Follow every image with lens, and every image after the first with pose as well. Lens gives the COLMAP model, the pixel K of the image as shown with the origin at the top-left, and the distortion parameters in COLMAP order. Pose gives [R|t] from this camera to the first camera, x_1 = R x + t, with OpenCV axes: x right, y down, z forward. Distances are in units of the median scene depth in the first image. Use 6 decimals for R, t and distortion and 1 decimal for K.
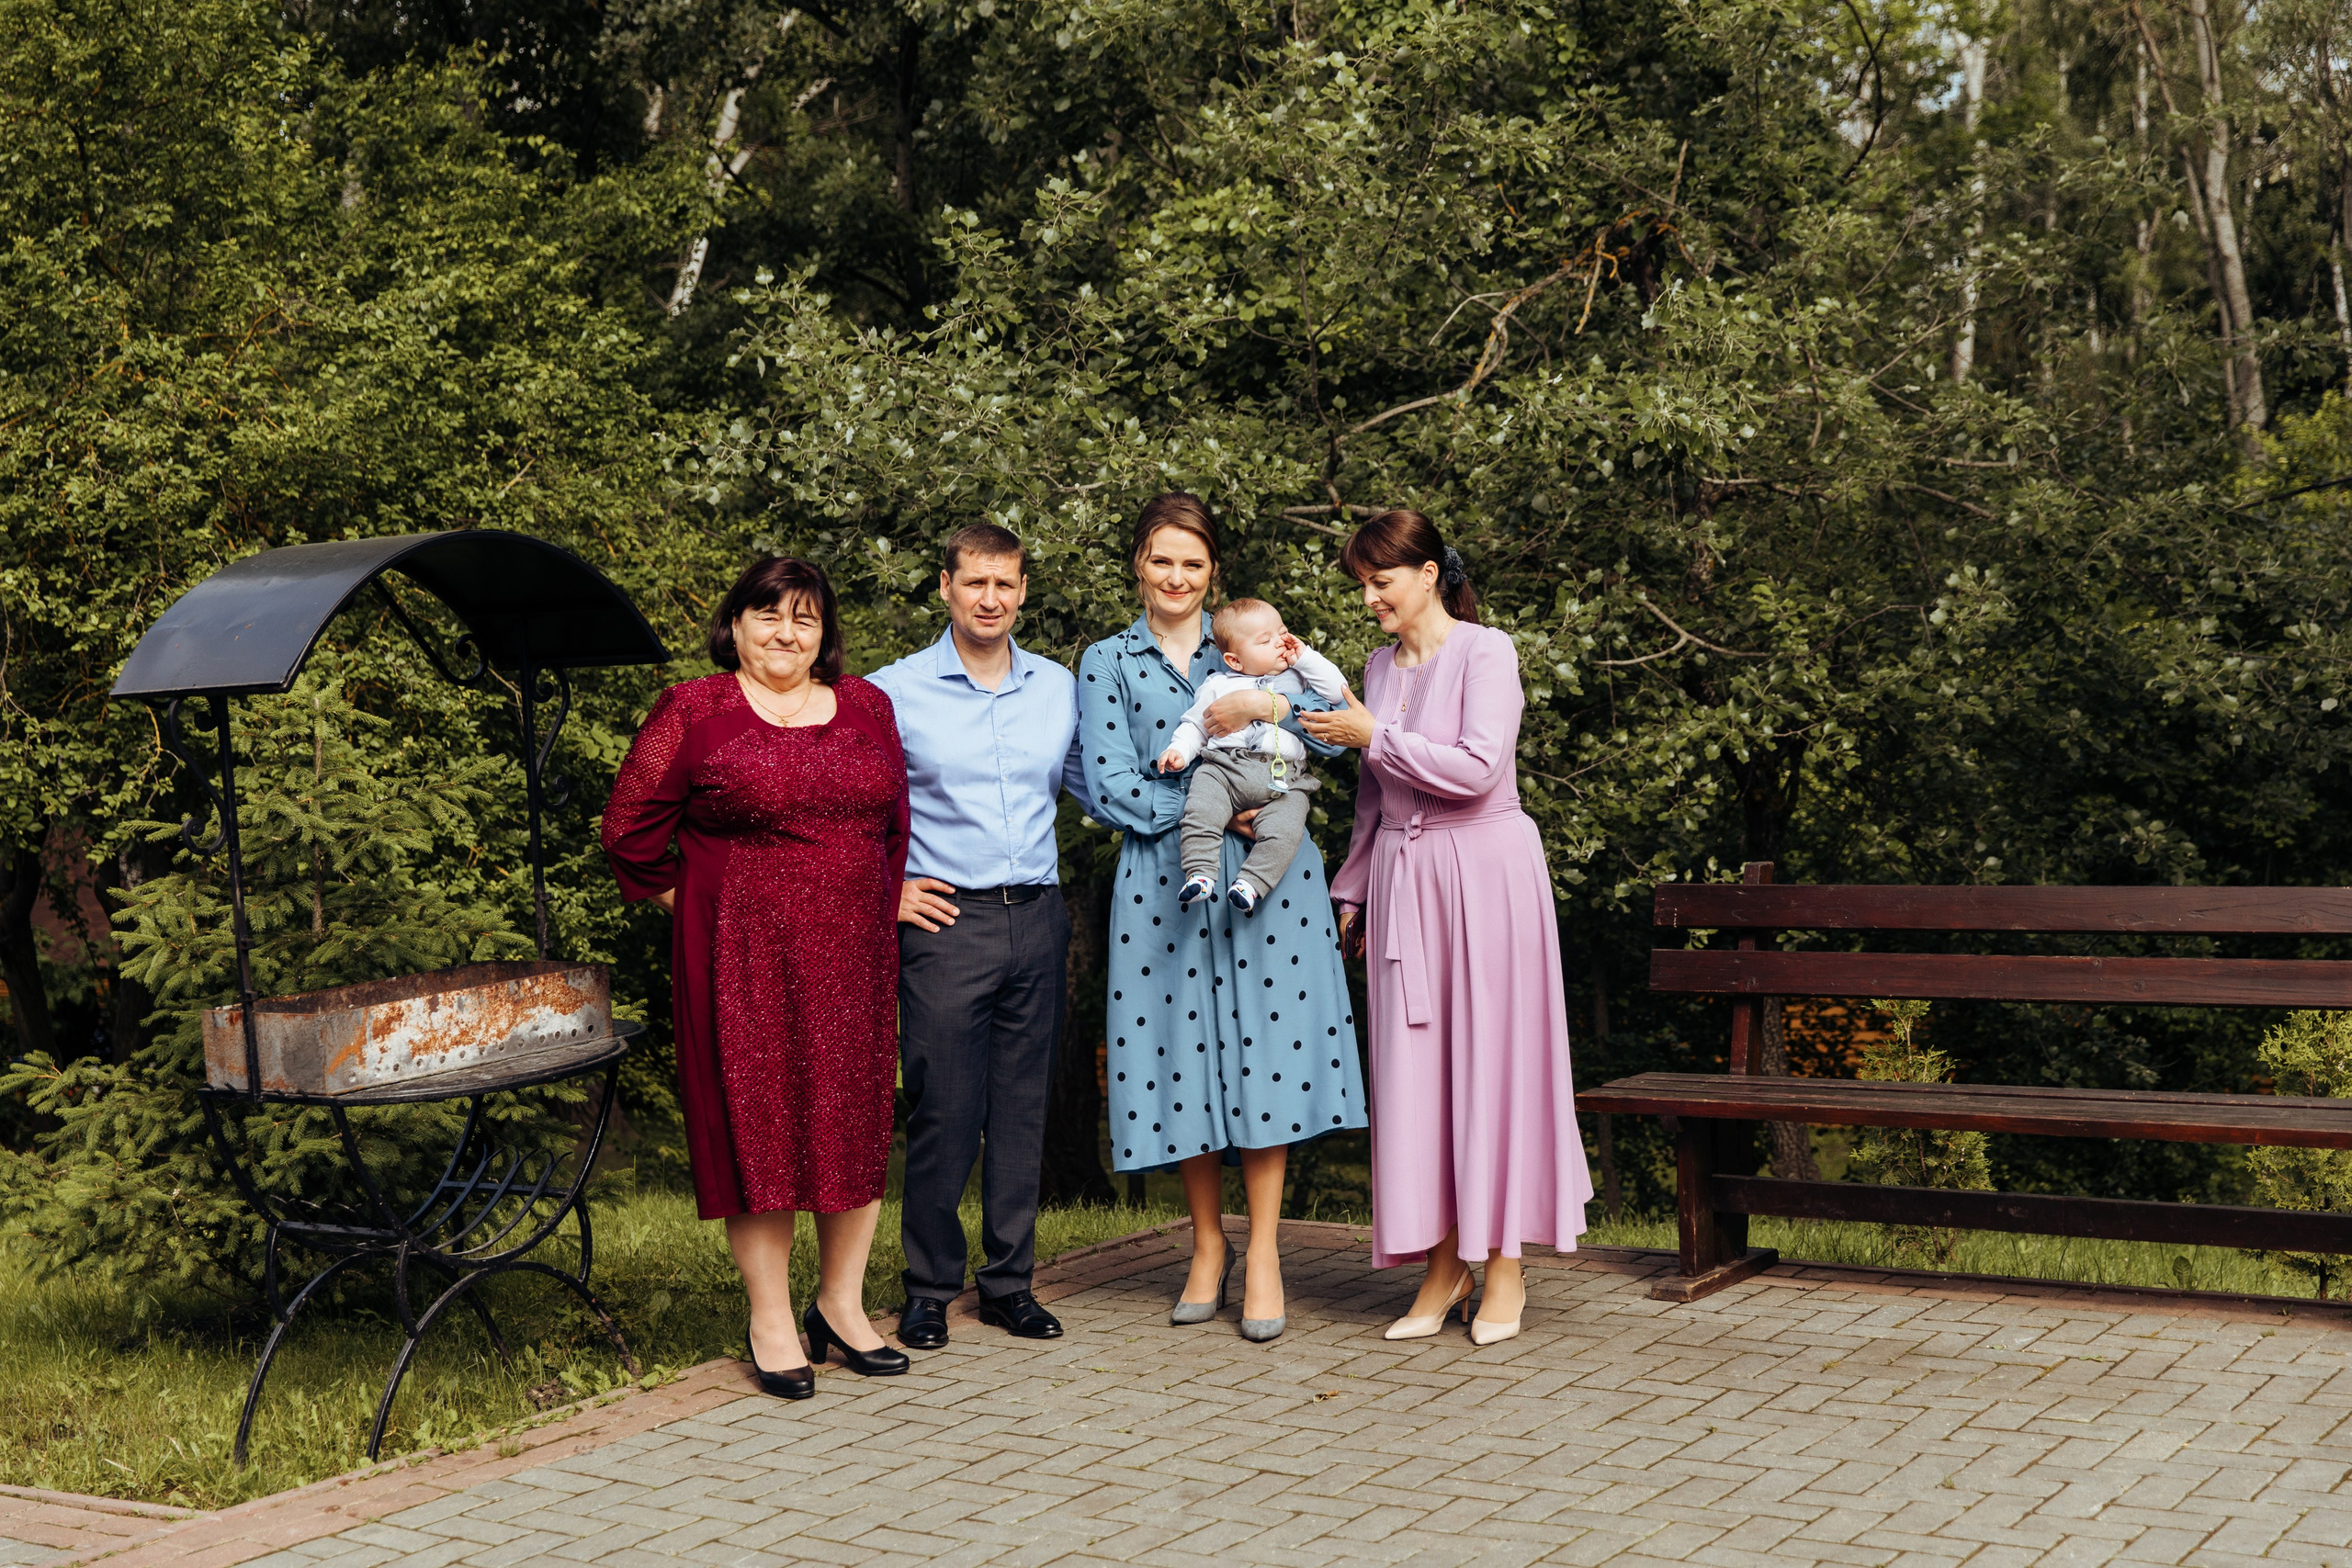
lens RADIAL K [[3364.6, 0, 1110.1], [0, 3364.6, 810.8], [0, 0, 1]] dist [-0.176523, 0.757476]
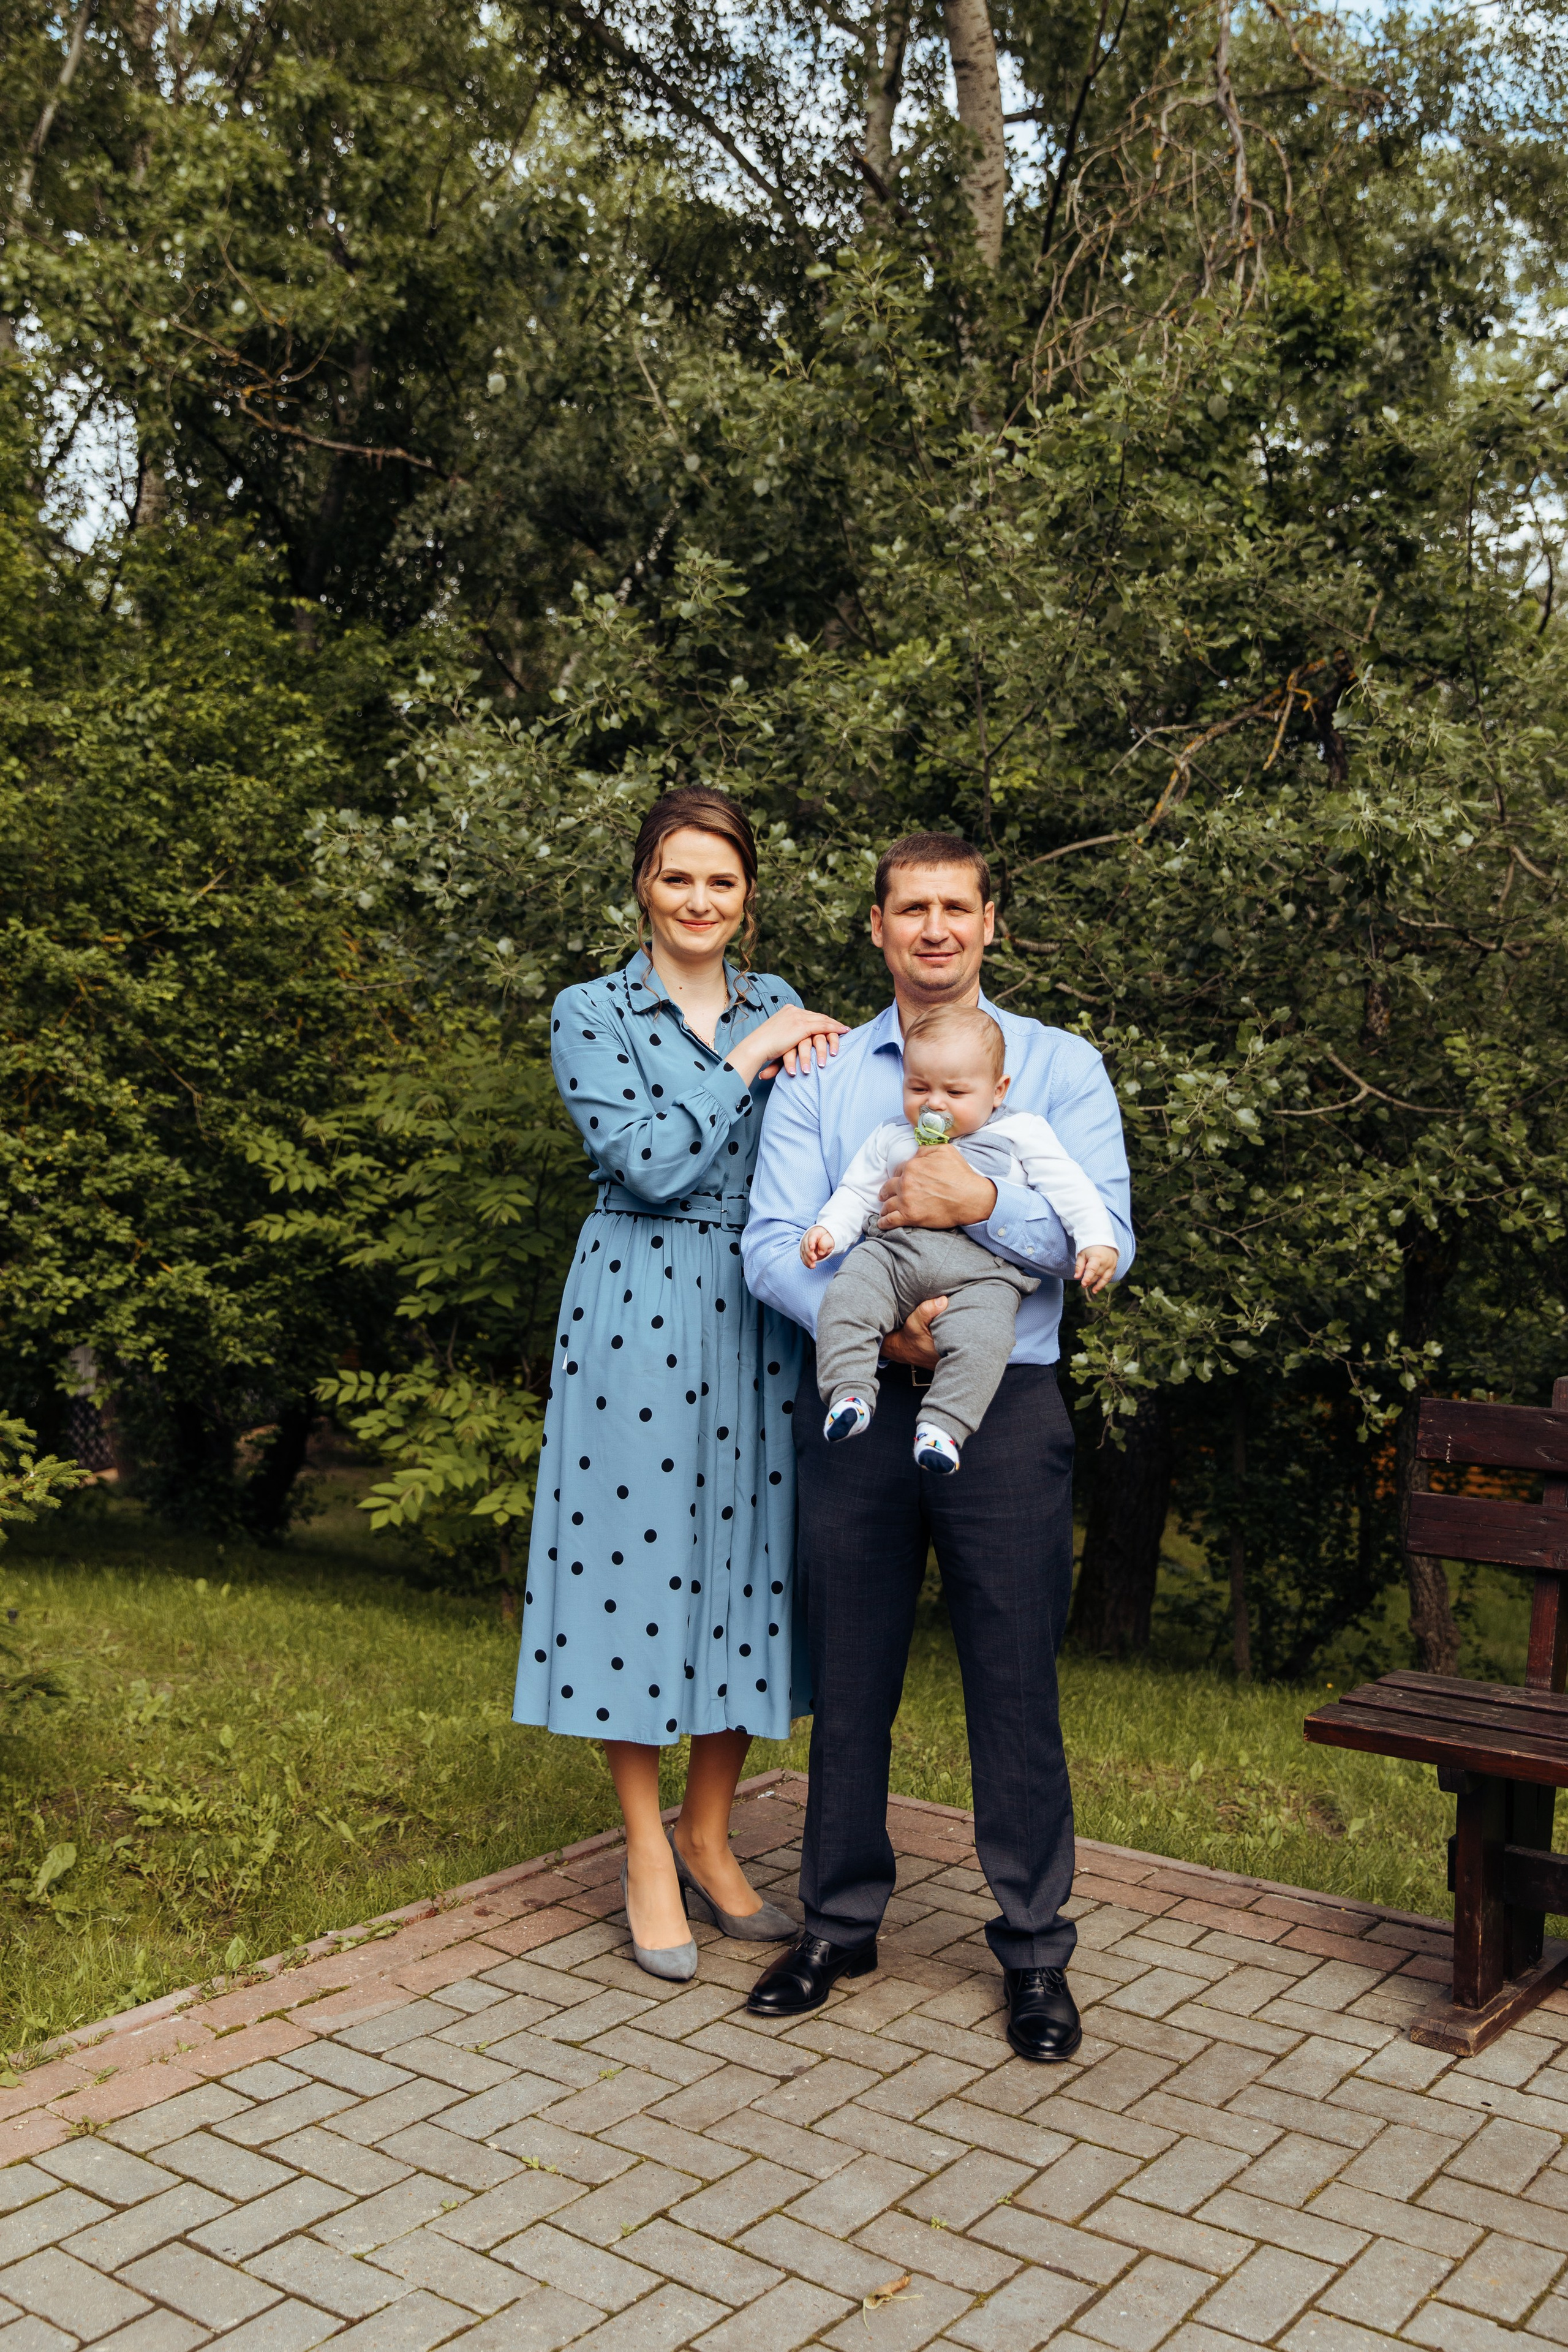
lens RADIAL K [[2268.0, 0, 750.9], [0, 2268.0, 1150.6], [0, 0, 1]] dist [0.000489, -0.008742]
pose [[0.997519, 0.051016, -0.048520, 0.032404], [-0.052542, 0.998146, -0.030709, -0.006463], [0.046863, 0.033182, 0.998350, 0.372785]]
